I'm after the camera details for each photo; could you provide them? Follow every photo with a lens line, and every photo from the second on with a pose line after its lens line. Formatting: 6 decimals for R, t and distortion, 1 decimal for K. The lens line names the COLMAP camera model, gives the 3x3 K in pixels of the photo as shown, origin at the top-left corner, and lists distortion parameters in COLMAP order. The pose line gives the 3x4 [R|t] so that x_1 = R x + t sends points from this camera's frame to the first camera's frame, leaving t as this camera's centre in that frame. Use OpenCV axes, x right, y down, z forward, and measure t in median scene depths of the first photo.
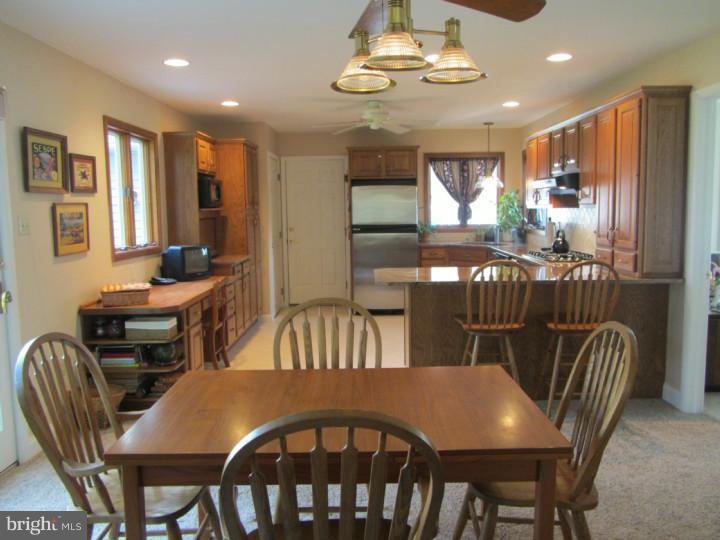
lens RADIAL K [[599.4, 0, 360.0], [0, 599.4, 270.0], [0, 0, 1]] dist [-0.054426, 0.049847]
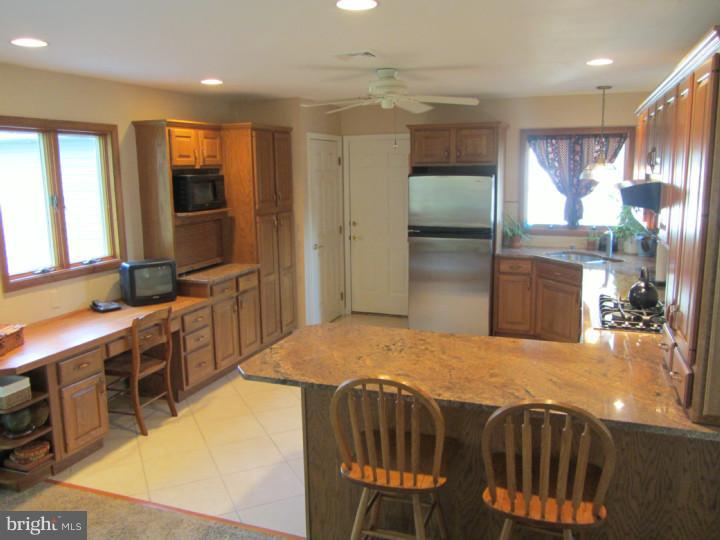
lens RADIAL K [[599.4, 0, 360.0], [0, 599.4, 270.0], [0, 0, 1]] dist [-0.054426, 0.049847]
pose [[0.940915, 0.060366, -0.333220, 0.190648], [-0.036725, 0.996370, 0.076802, -0.074268], [0.336646, -0.060026, 0.939716, 0.233742]]
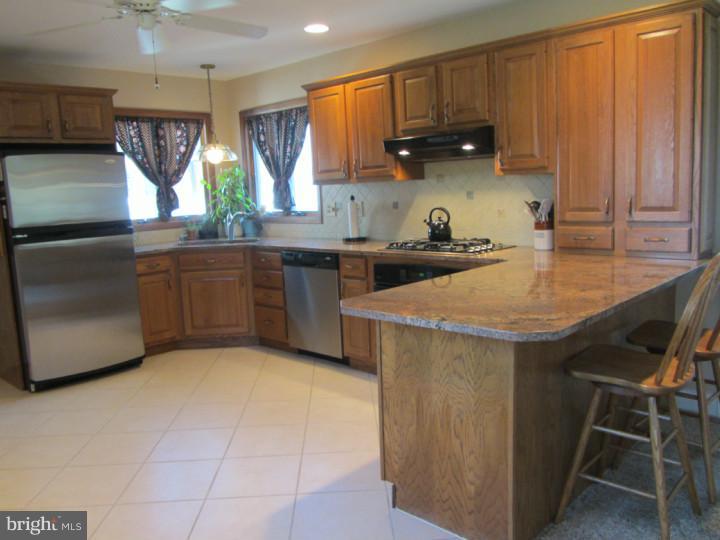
lens RADIAL K [[599.4, 0, 360.0], [0, 599.4, 270.0], [0, 0, 1]] dist [-0.054426, 0.049847]
pose [[0.684471, -0.118626, 0.719324, -0.181856], [0.112696, 0.992030, 0.056364, -0.033253], [-0.720277, 0.042486, 0.692385, 0.412684]]
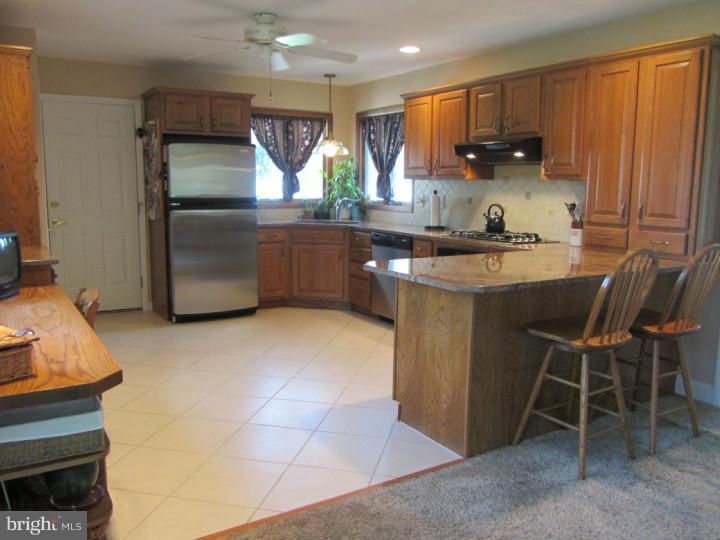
lens RADIAL K [[599.4, 0, 360.0], [0, 599.4, 270.0], [0, 0, 1]] dist [-0.054426, 0.049847]
pose [[0.842606, -0.053845, 0.535833, -0.203603], [0.032770, 0.998272, 0.048782, -0.017164], [-0.537533, -0.023545, 0.842914, 0.279469]]
